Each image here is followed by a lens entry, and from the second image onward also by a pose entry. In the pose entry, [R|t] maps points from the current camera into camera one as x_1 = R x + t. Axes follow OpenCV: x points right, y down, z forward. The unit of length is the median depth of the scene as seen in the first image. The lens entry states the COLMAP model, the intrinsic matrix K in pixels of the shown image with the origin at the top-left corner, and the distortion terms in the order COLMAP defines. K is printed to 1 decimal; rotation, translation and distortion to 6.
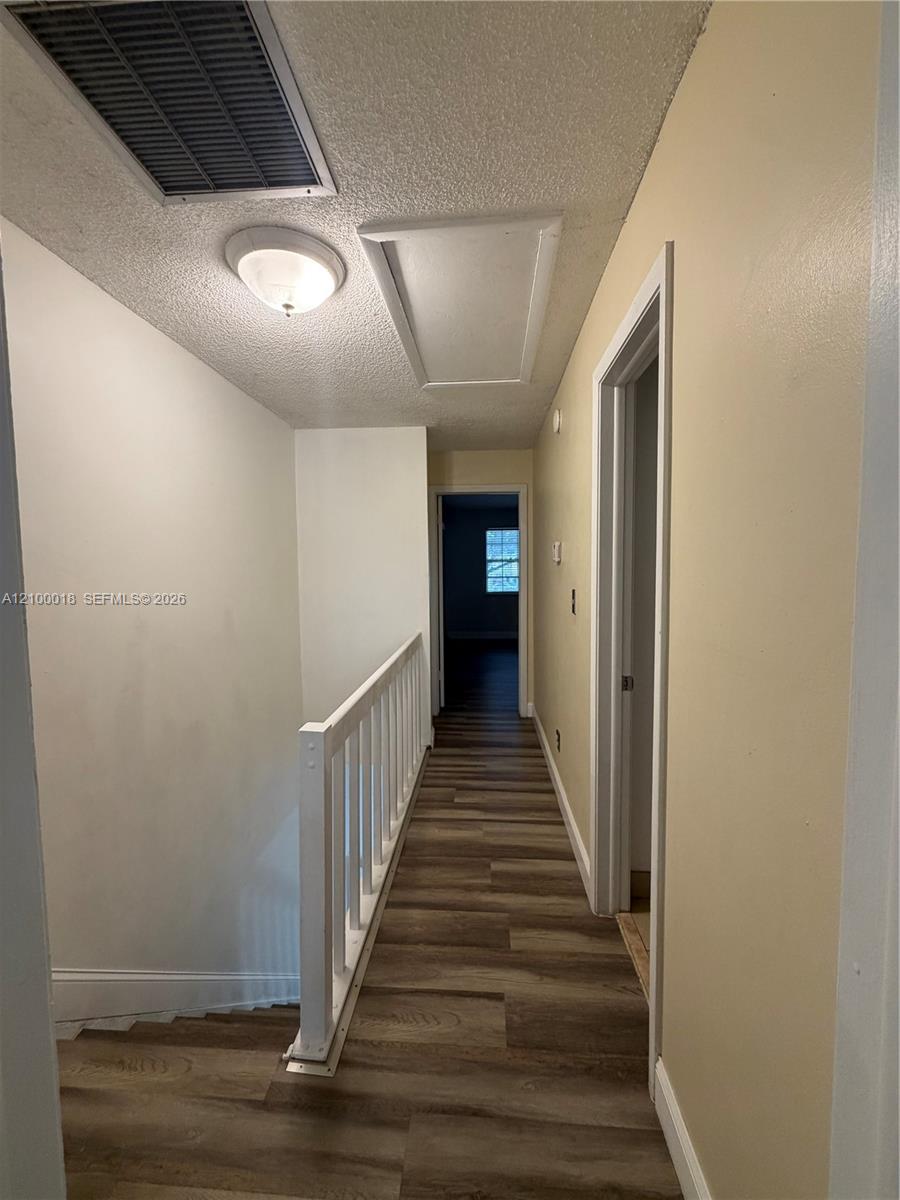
lens RADIAL K [[477.8, 0, 449.5], [0, 477.8, 594.1], [0, 0, 1]] dist [0.001920, -0.000106]
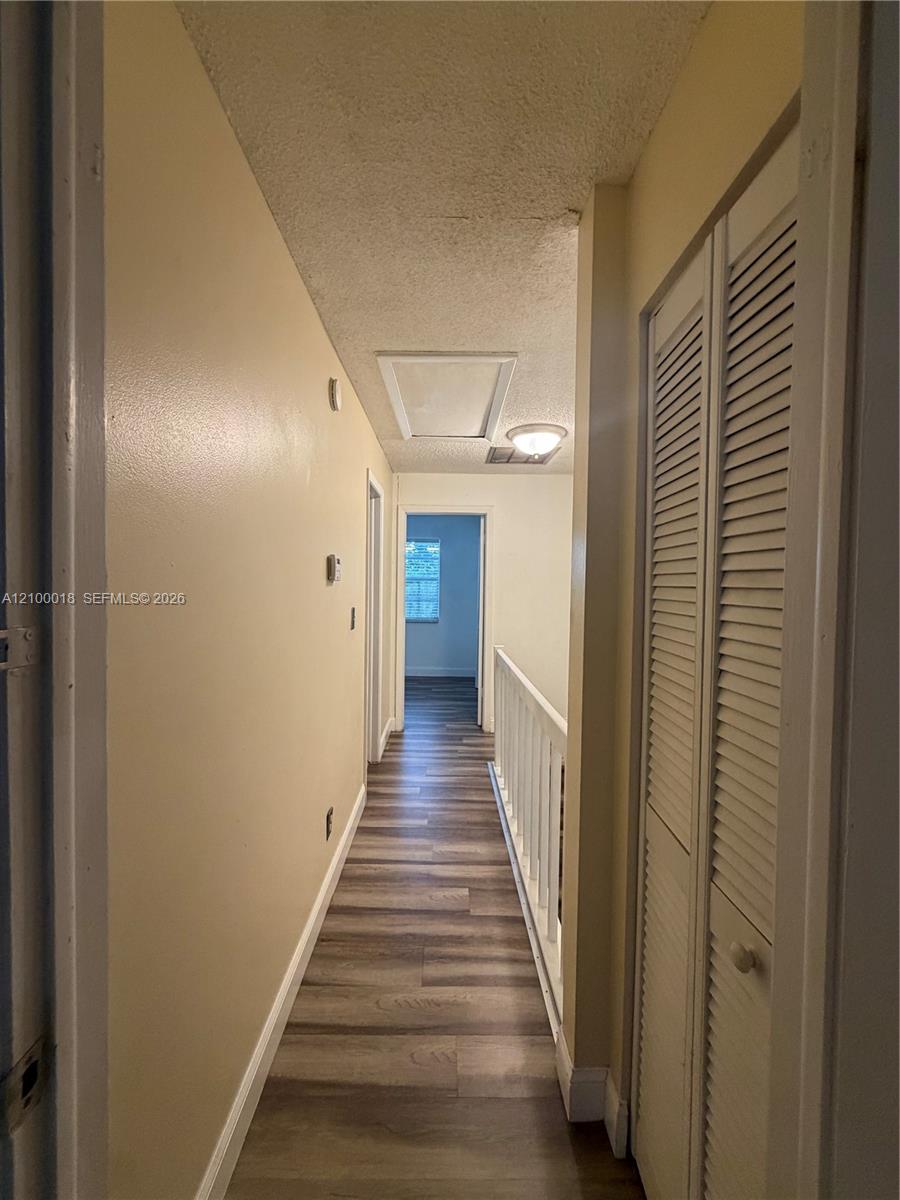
lens RADIAL K [[477.8, 0, 449.5], [0, 477.8, 594.1], [0, 0, 1]] dist [0.001920, -0.000106]
pose [[-0.996237, 0.002010, -0.086645, 0.118343], [-0.006664, 0.994995, 0.099700, -0.139964], [0.086412, 0.099902, -0.991238, 1.908415]]
